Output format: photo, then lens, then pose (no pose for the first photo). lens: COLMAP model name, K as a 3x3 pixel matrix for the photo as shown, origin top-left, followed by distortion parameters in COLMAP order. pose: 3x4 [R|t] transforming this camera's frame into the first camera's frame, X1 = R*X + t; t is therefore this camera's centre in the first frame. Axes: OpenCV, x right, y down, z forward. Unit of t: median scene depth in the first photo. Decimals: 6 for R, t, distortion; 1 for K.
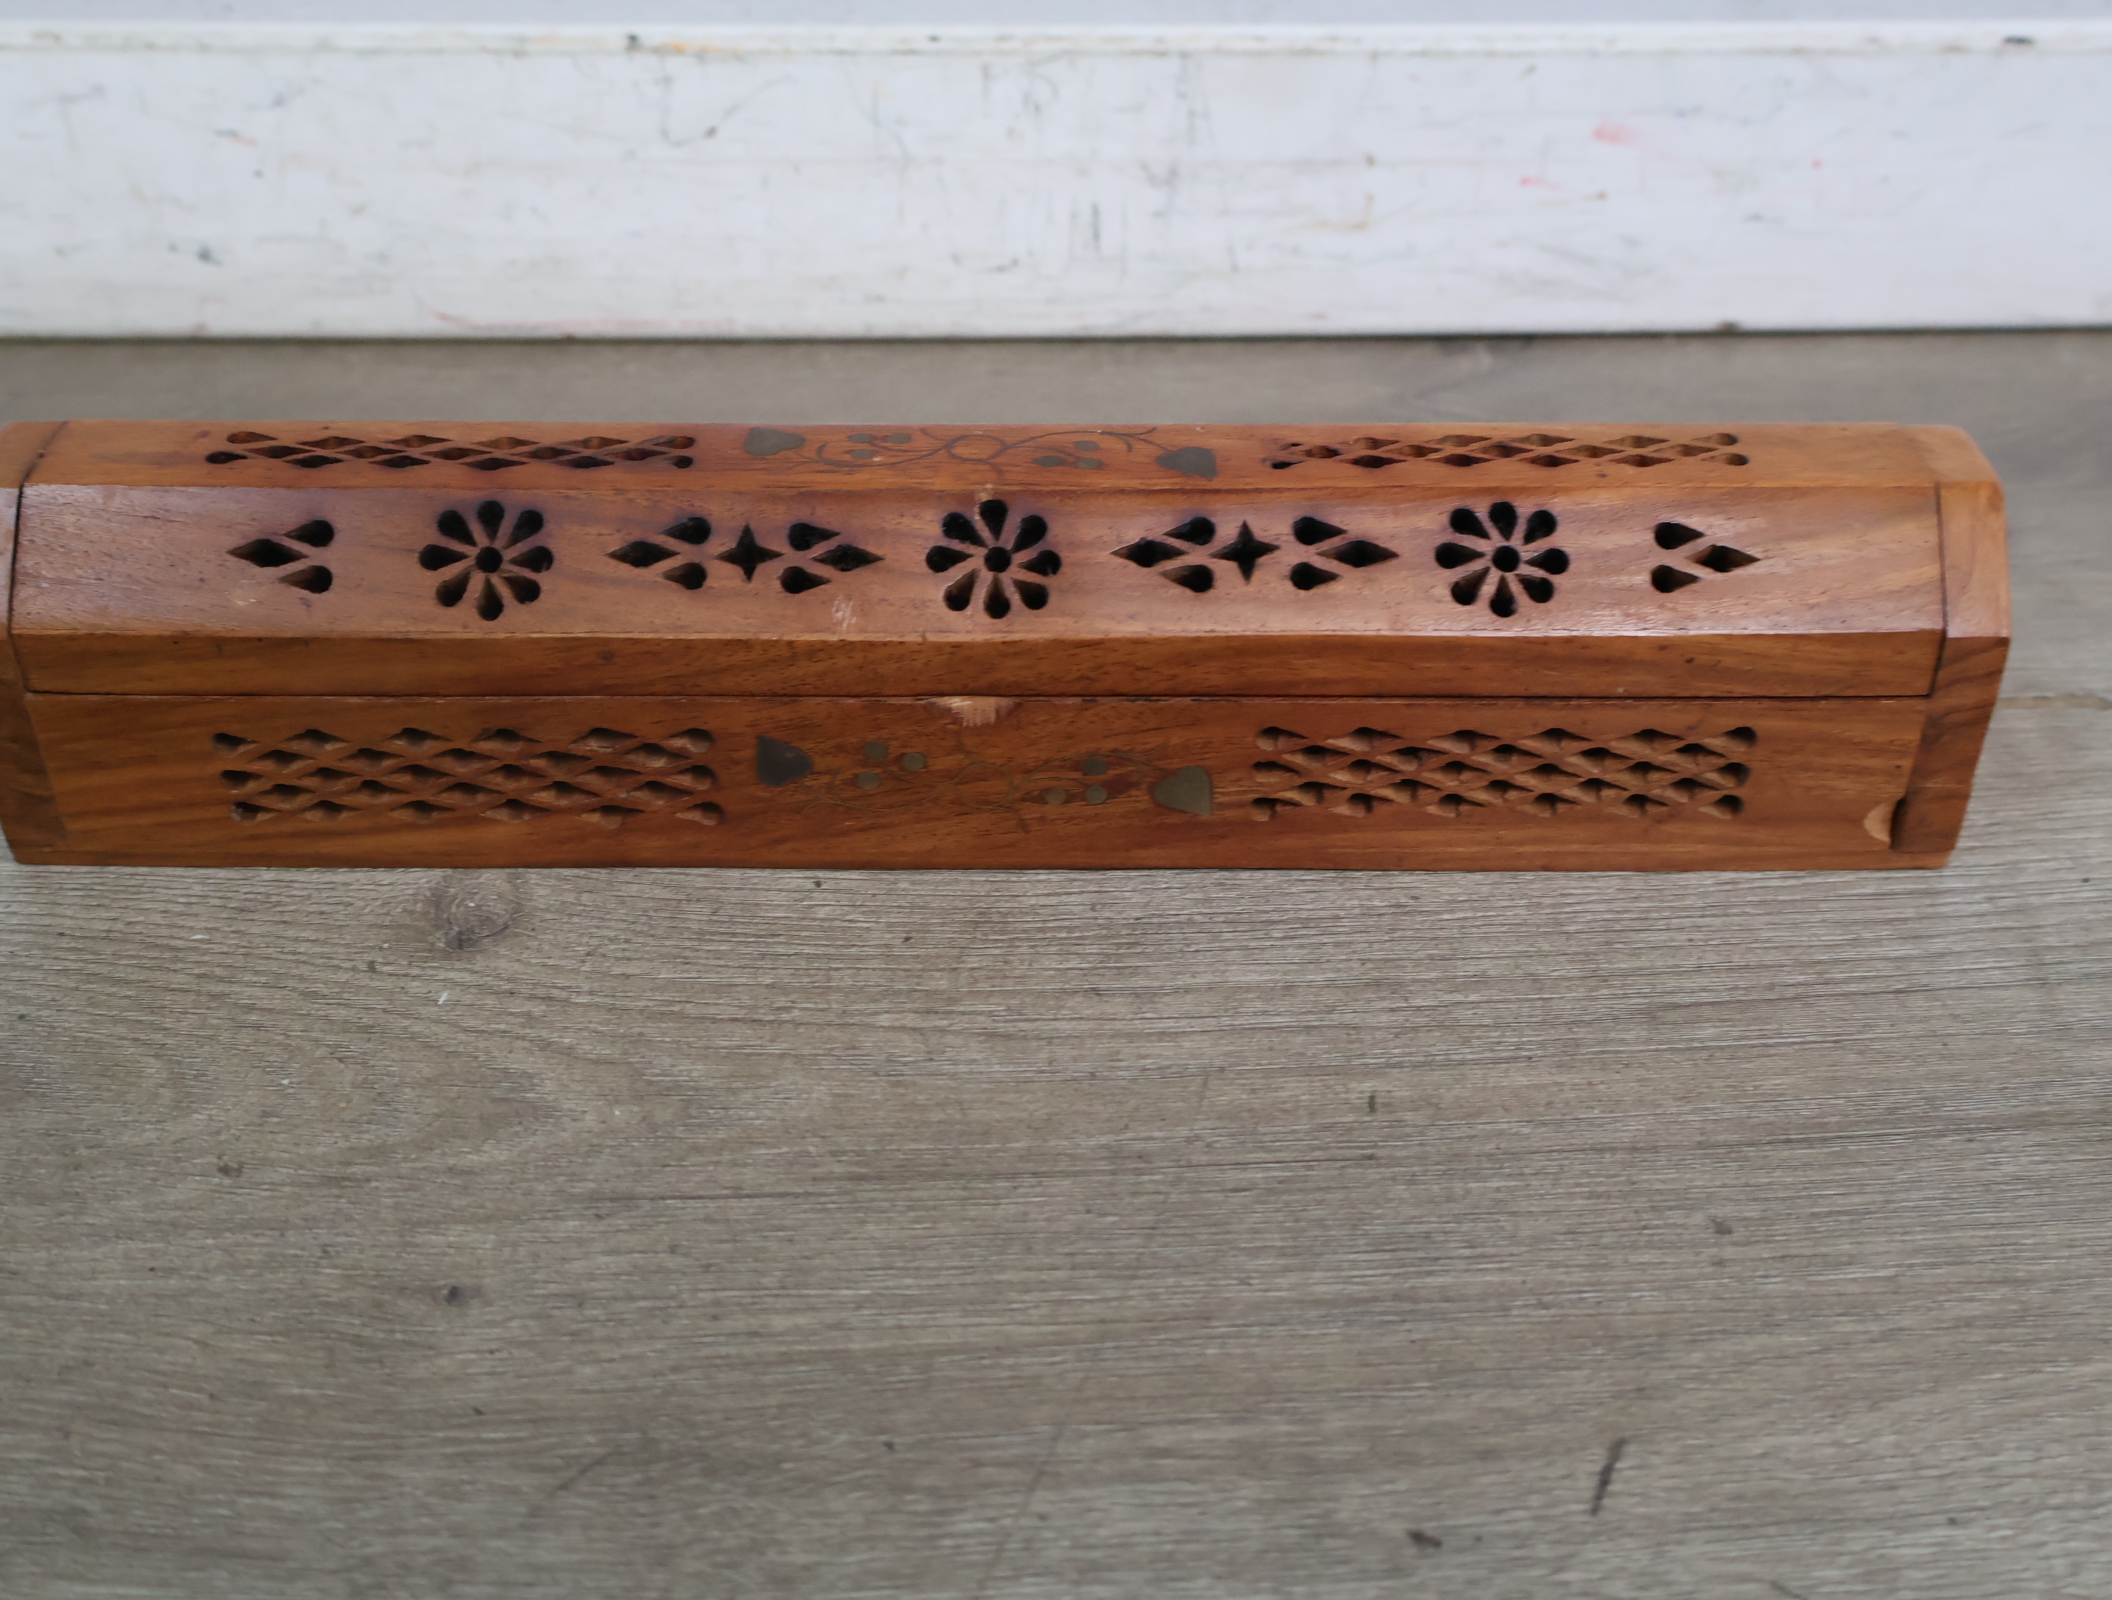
lens RADIAL K [[2256.8, 0, 1047.5], [0, 2256.8, 819.7], [0, 0, 1]] dist [0.004046, 0.000000]
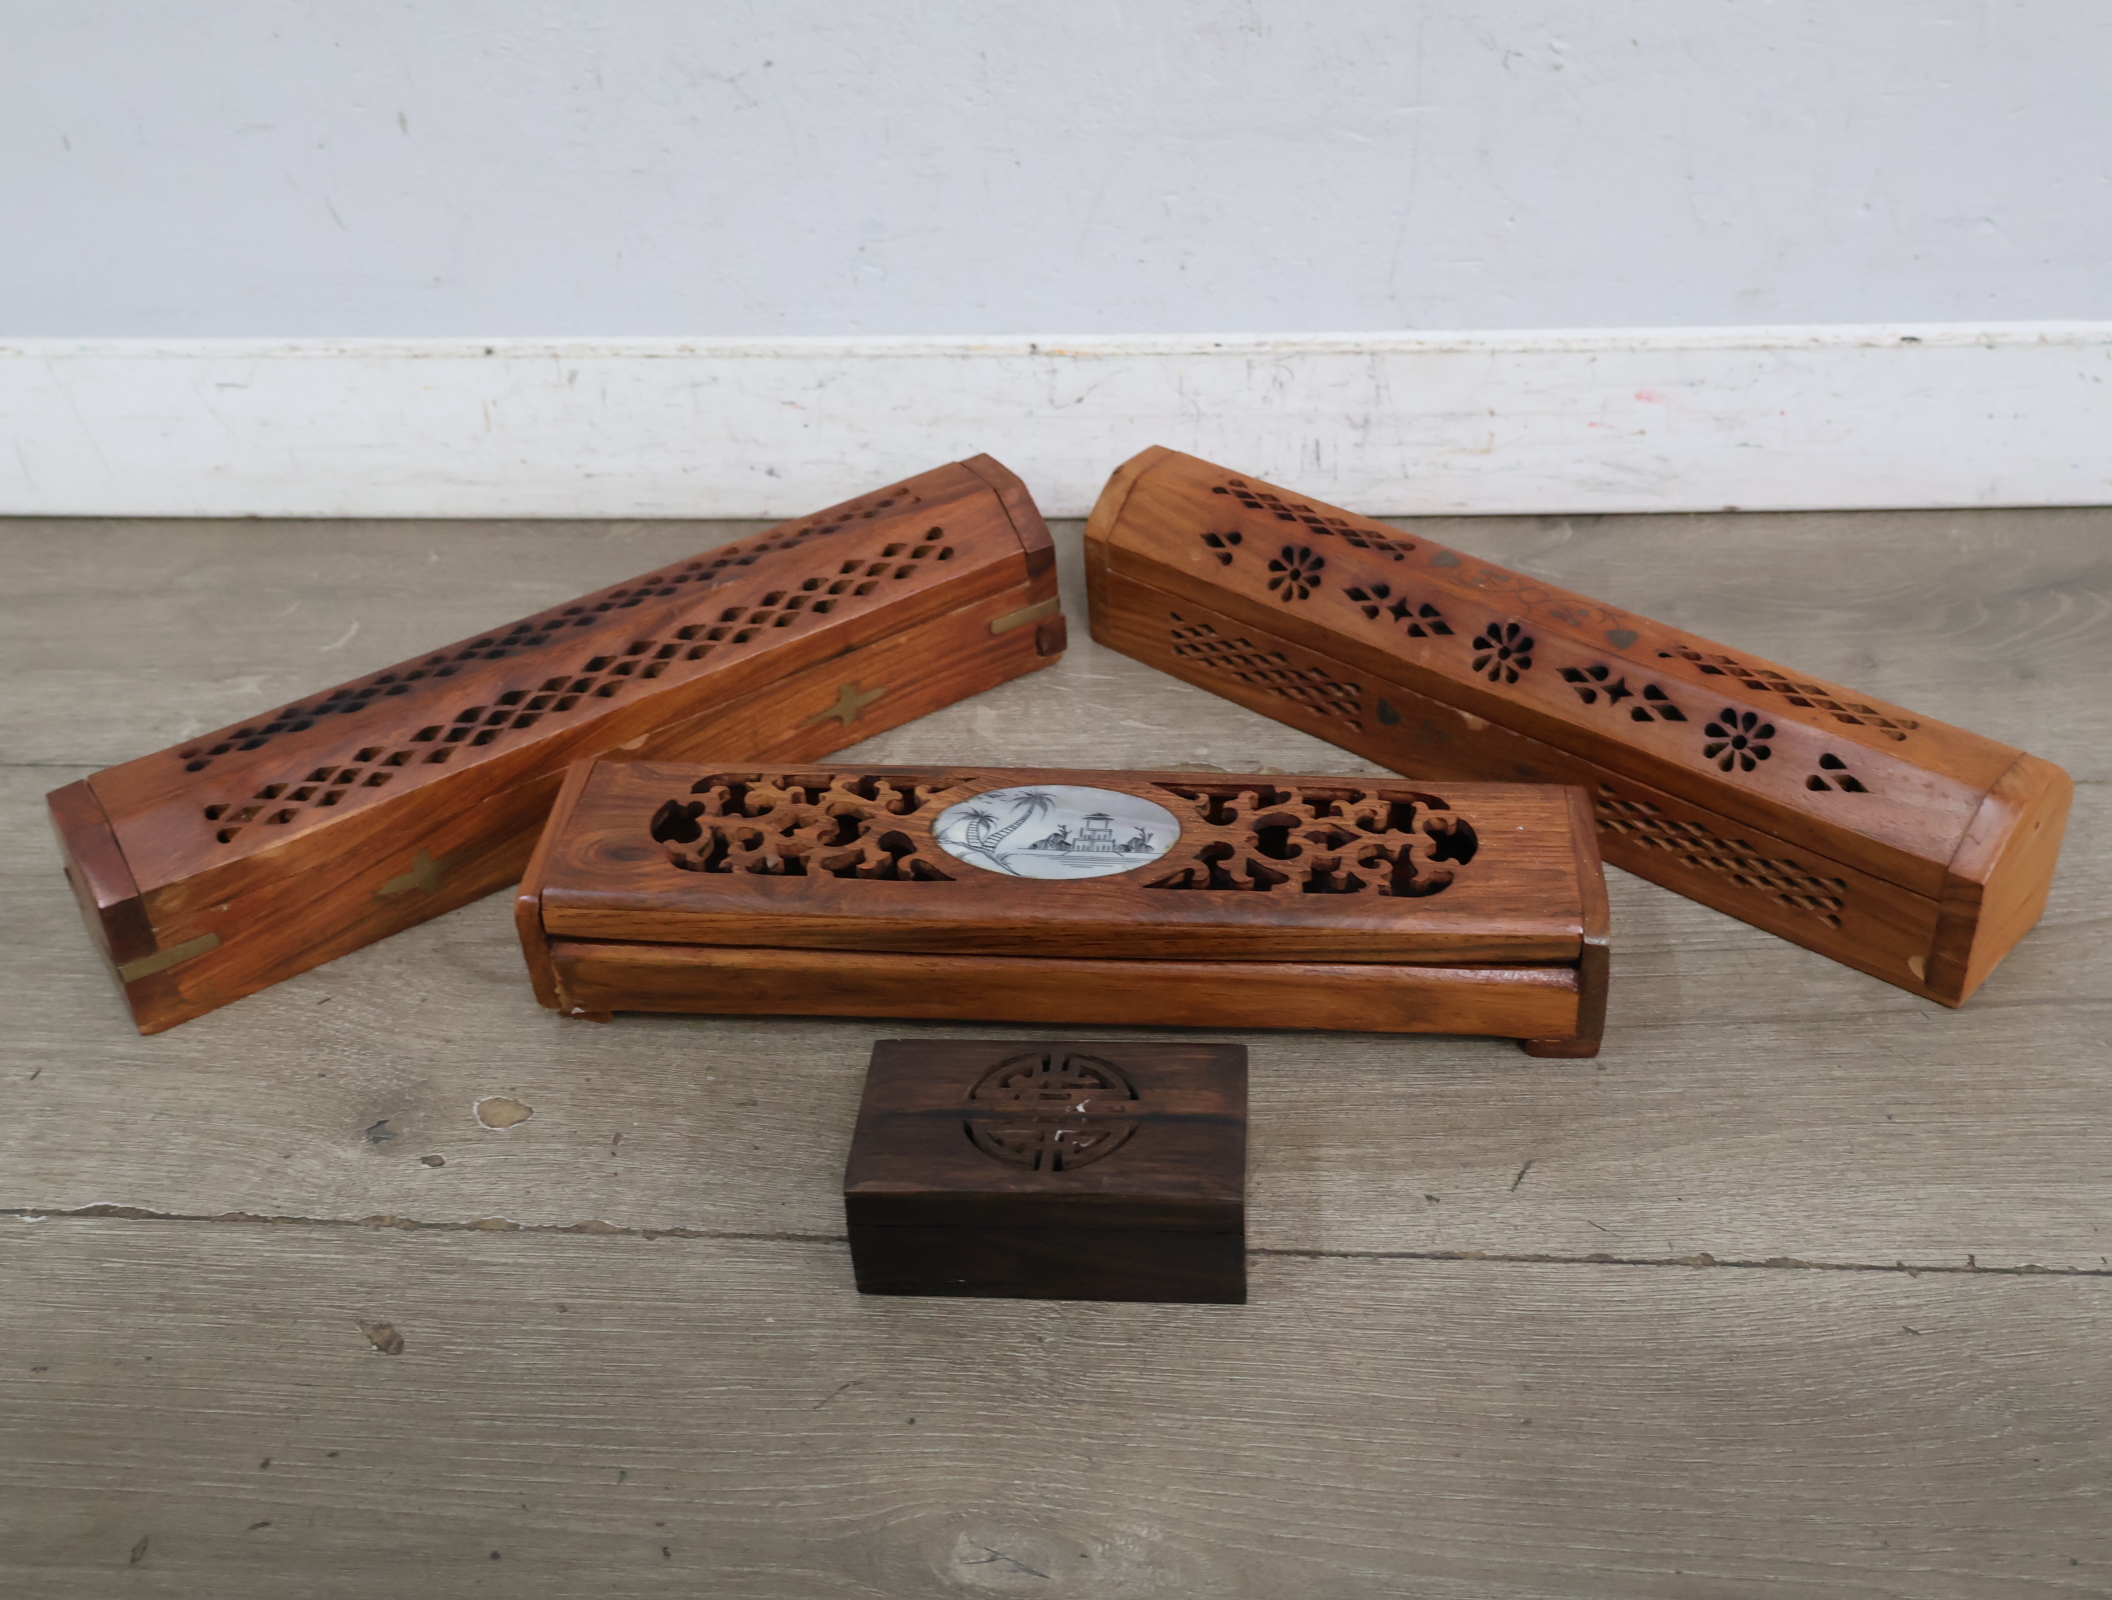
lens RADIAL K [[2256.8, 0, 1065.8], [0, 2256.8, 806.4], [0, 0, 1]] dist [0.004046, 0.000000]
pose [[0.993554, 0.014045, -0.112487, 0.040886], [-0.009694, 0.999187, 0.039135, -0.110303], [0.112945, -0.037792, 0.992882, -0.915070]]
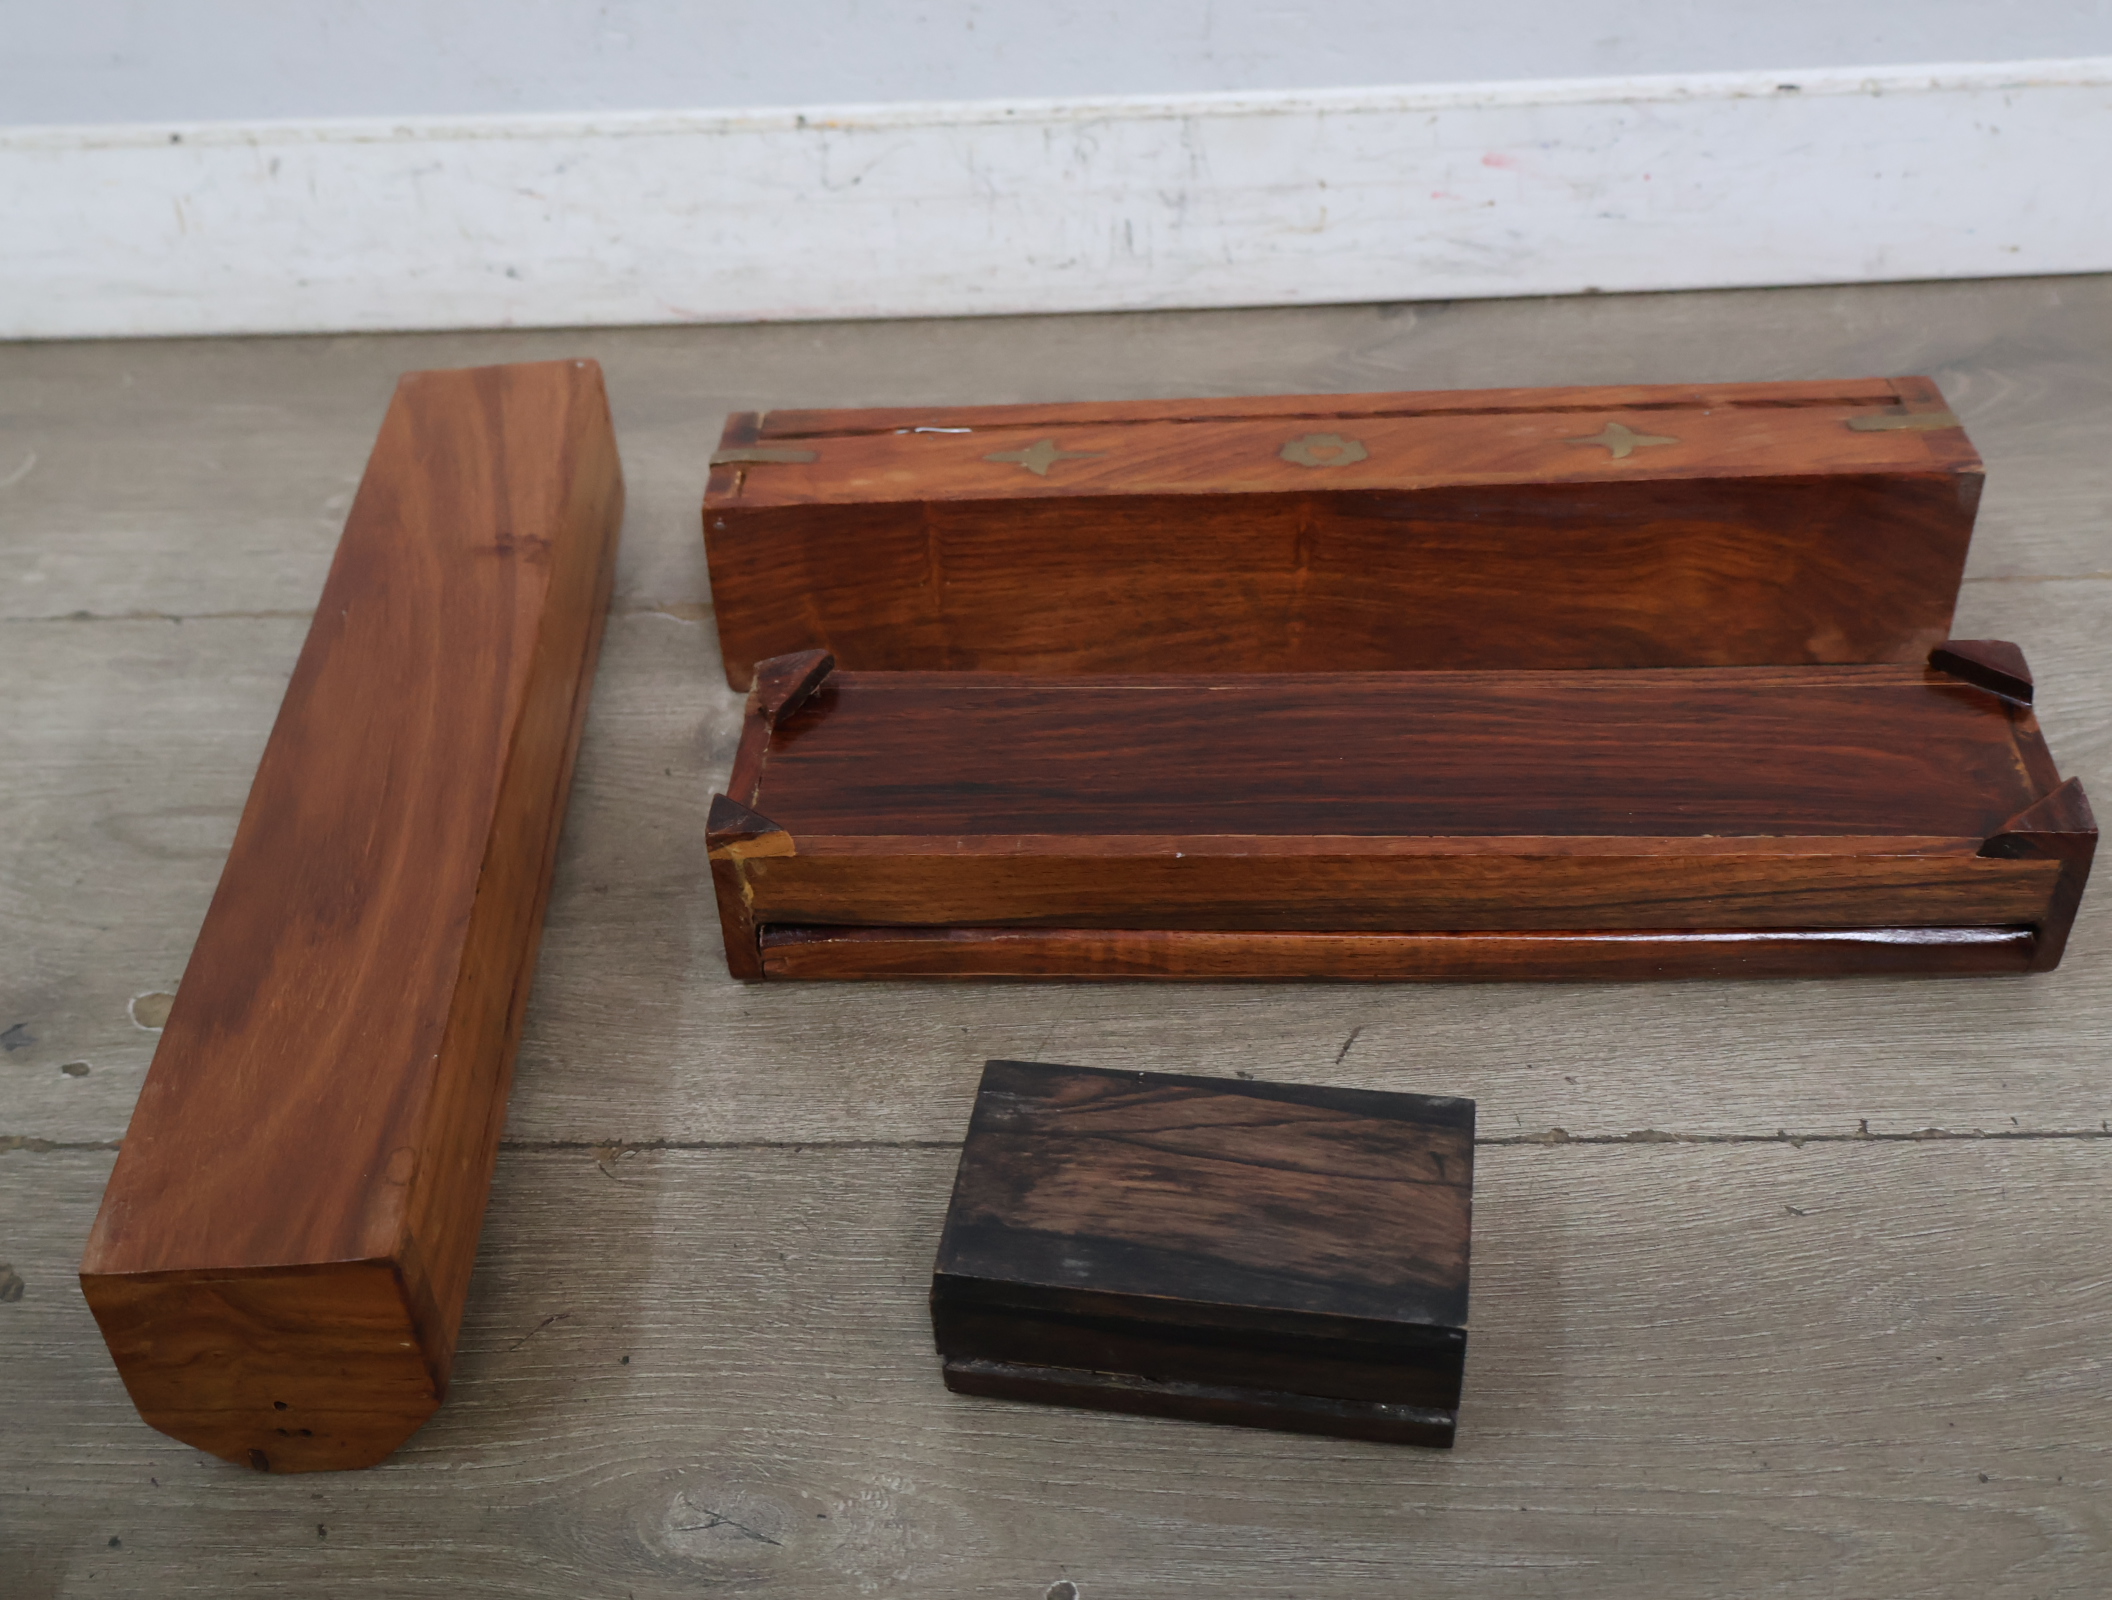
lens RADIAL K [[2256.8, 0, 1049.0], [0, 2256.8, 805.8], [0, 0, 1]] dist [0.004046, 0.000000]
pose [[0.997096, -0.008679, -0.075664, 0.112533], [0.016076, 0.995085, 0.097707, -0.070271], [0.074444, -0.098639, 0.992335, -0.654420]]
